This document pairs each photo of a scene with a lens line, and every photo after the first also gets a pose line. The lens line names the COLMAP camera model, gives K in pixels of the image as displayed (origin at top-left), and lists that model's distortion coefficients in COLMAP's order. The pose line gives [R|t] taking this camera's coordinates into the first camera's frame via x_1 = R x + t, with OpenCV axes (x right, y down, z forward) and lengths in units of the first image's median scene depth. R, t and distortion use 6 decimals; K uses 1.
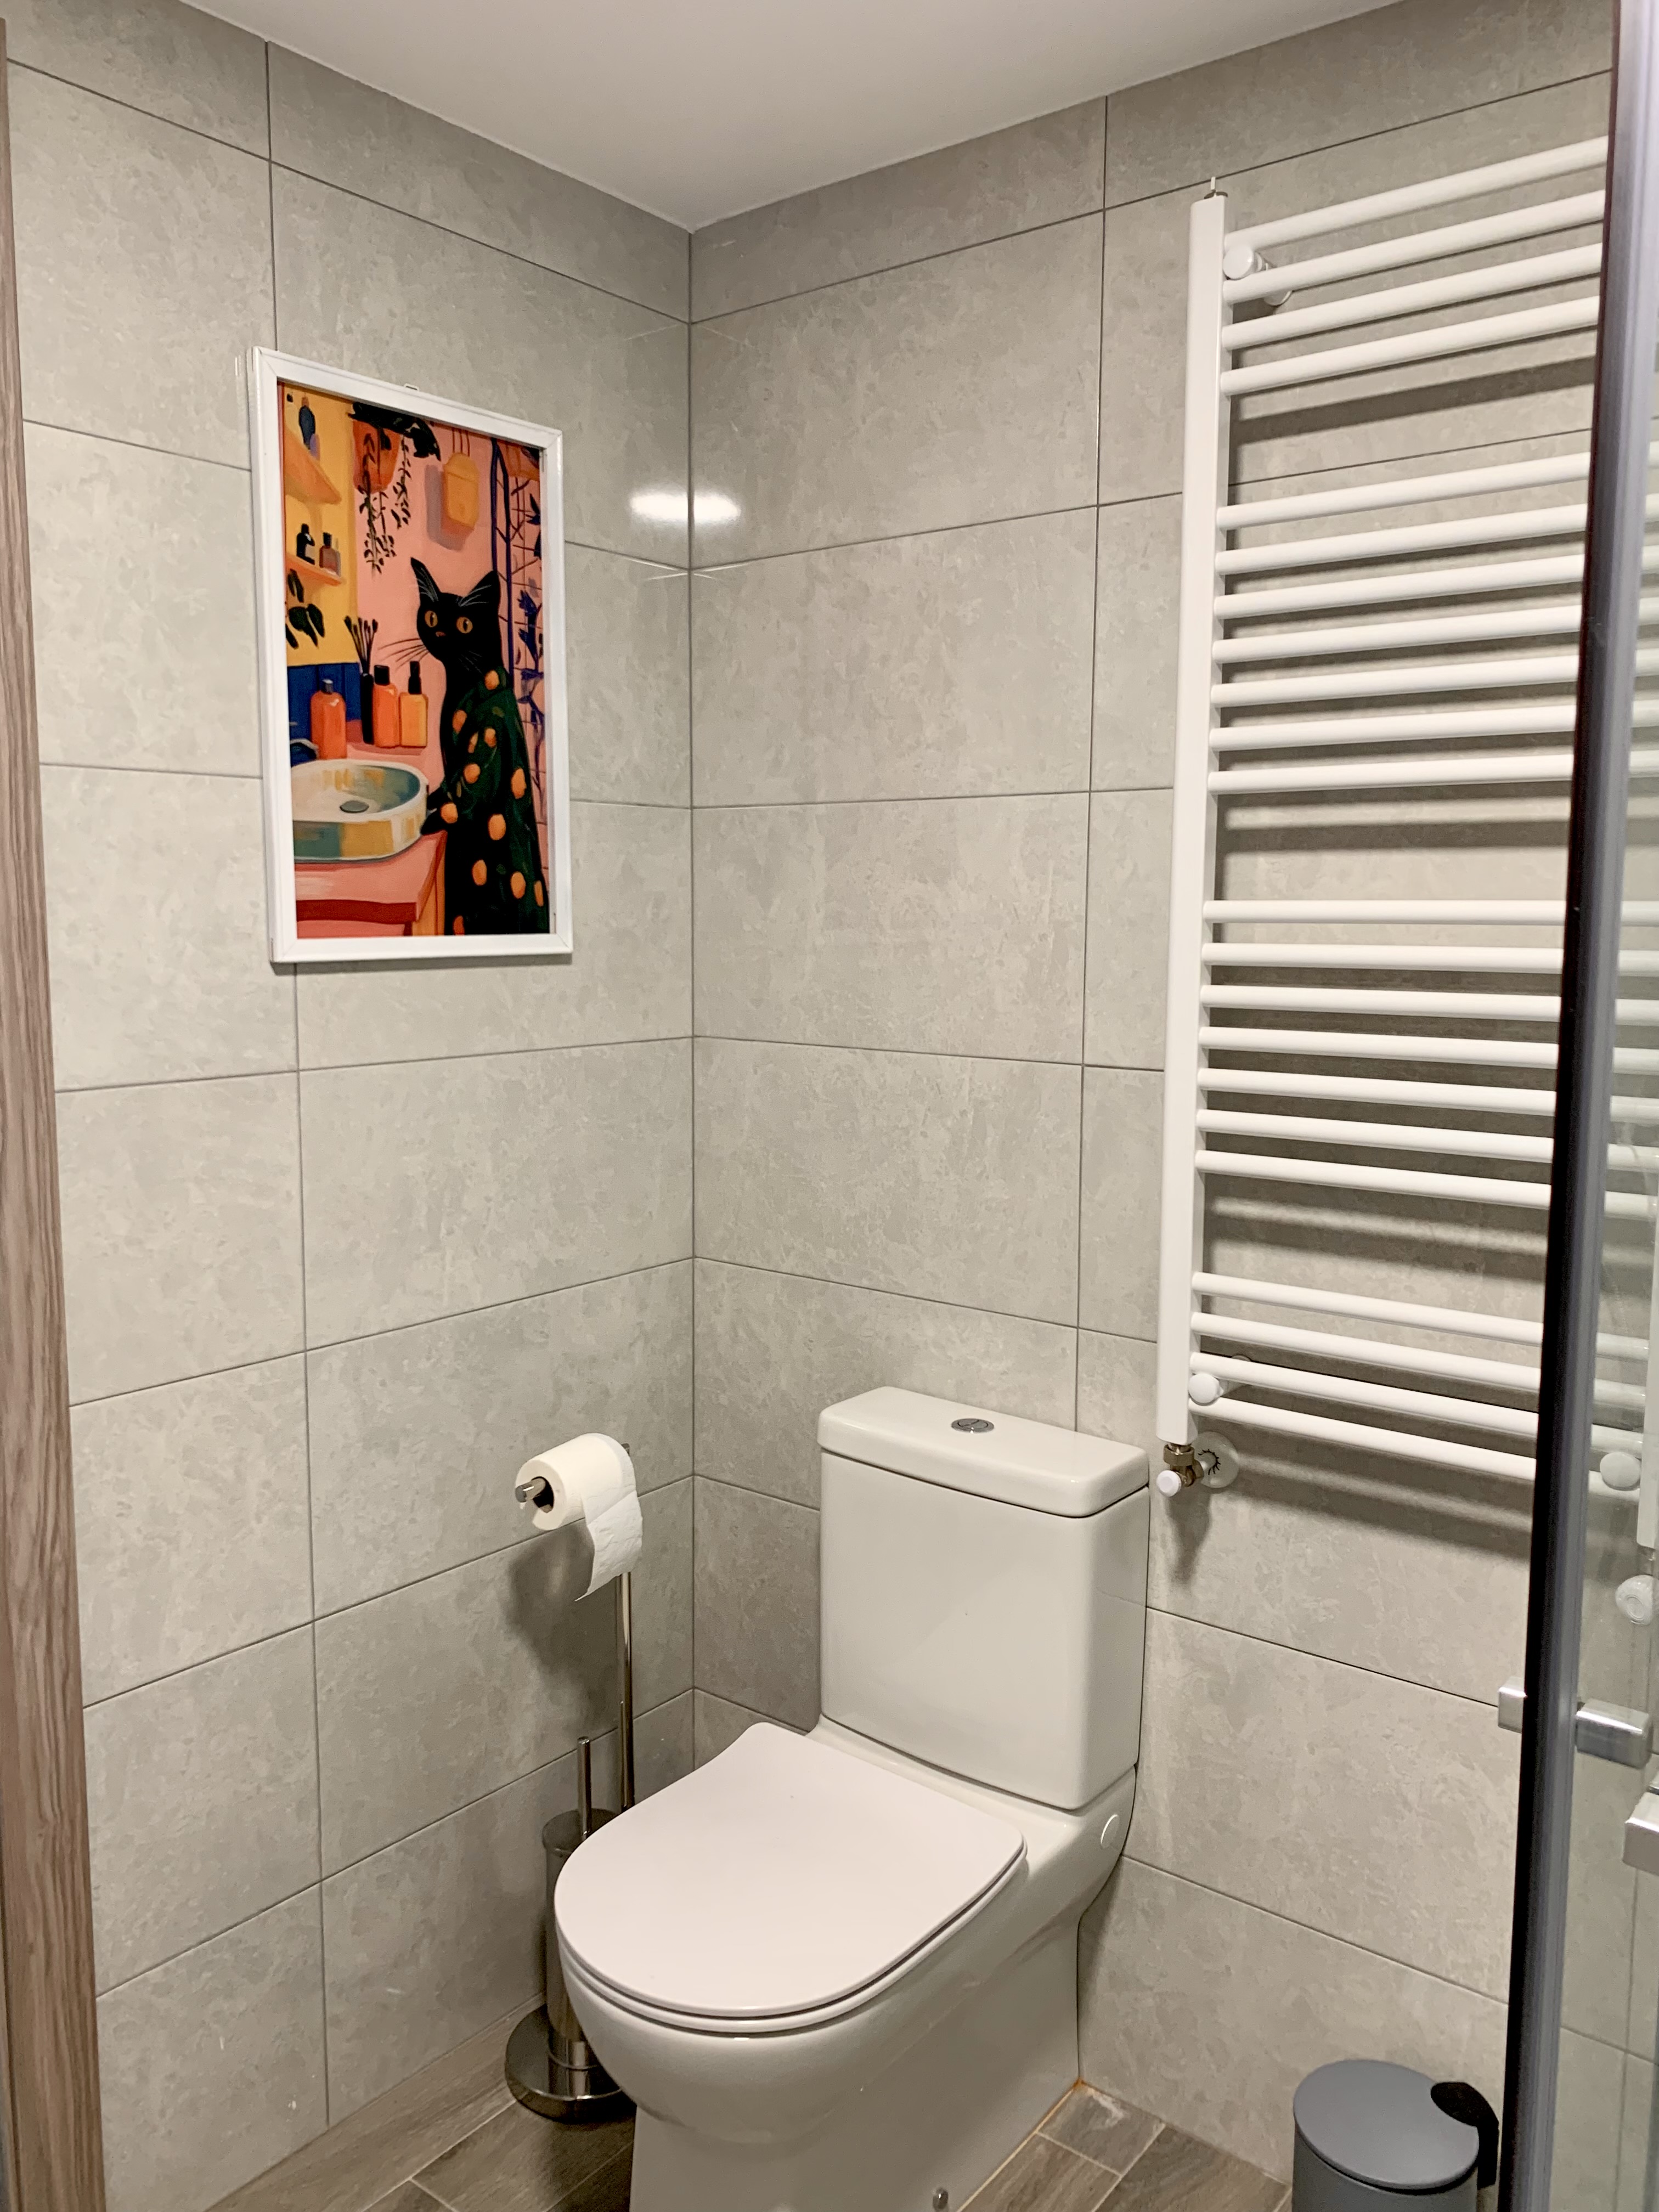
lens RADIAL K [[1683.5, 0, 828.6], [0, 1683.5, 1108.0], [0, 0, 1]] dist [0.029010, -0.034221]
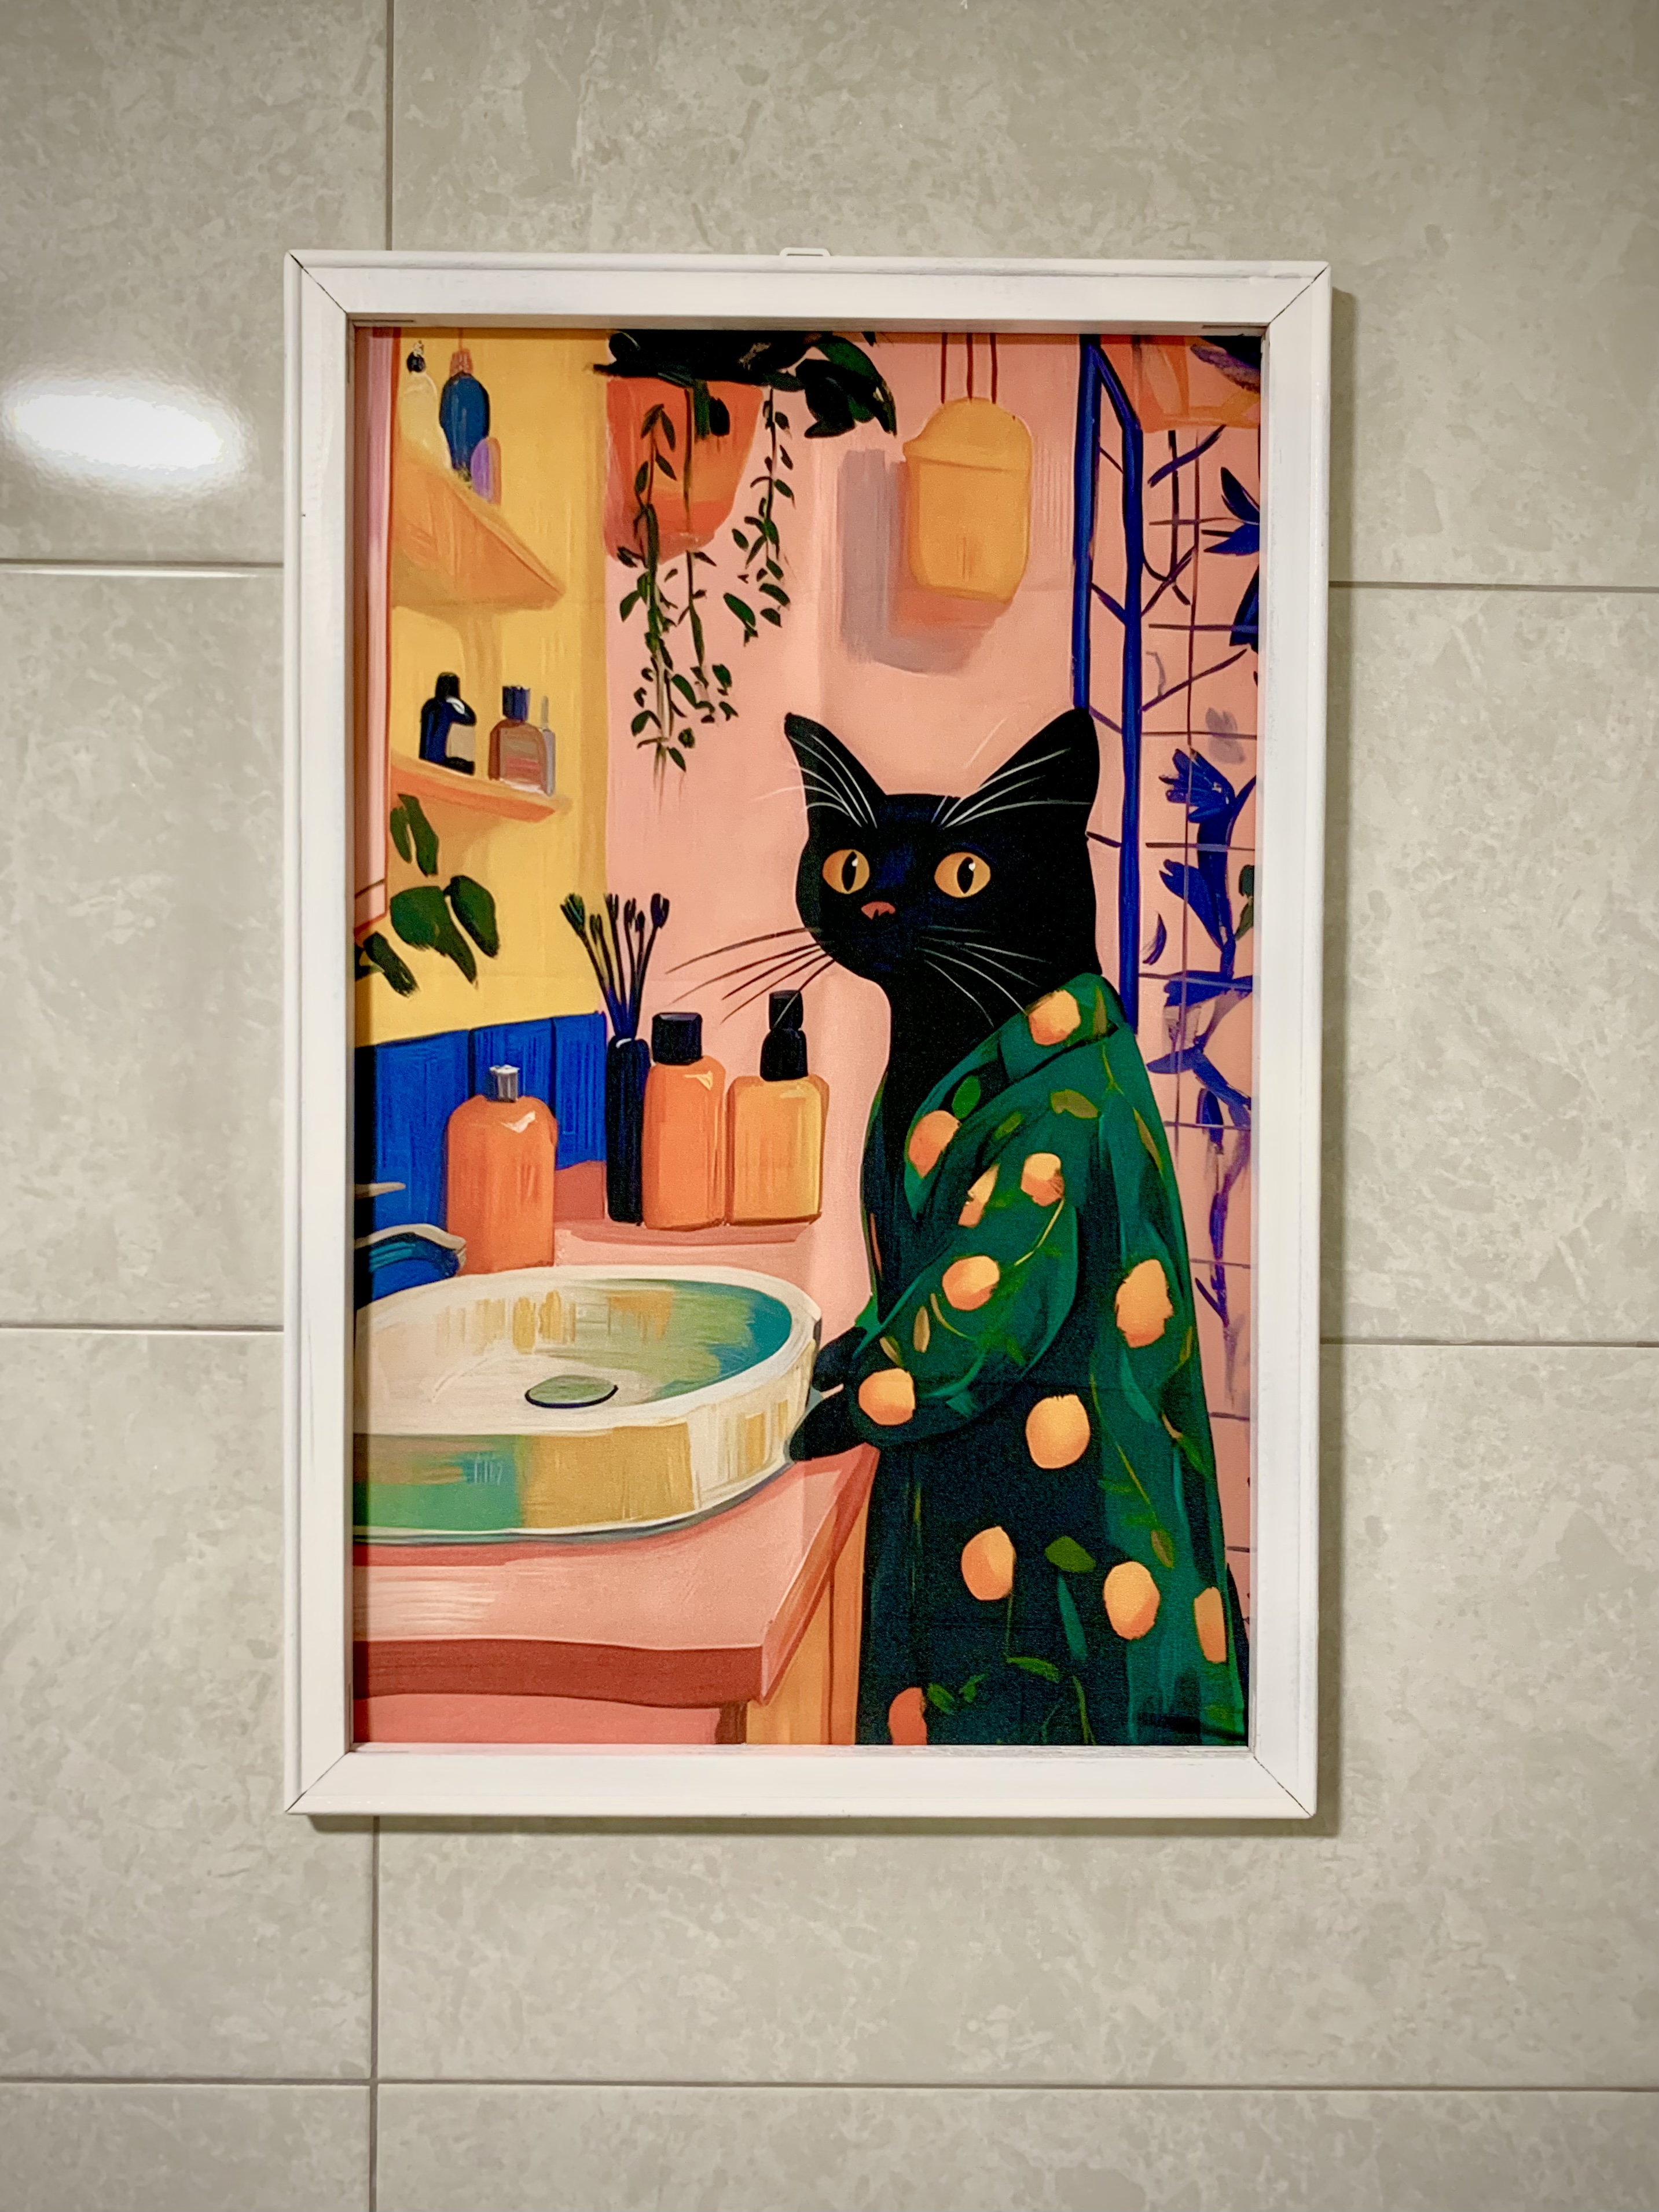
lens RADIAL K [[1683.4, 0, 832.1], [0, 1683.4, 1125.9], [0, 0, 1]] dist [0.029010, -0.034221]
pose [[0.640311, 0.017419, -0.767918, 0.039069], [-0.104533, 0.992418, -0.064652, -0.215218], [0.760970, 0.121670, 0.637277, 0.787766]]
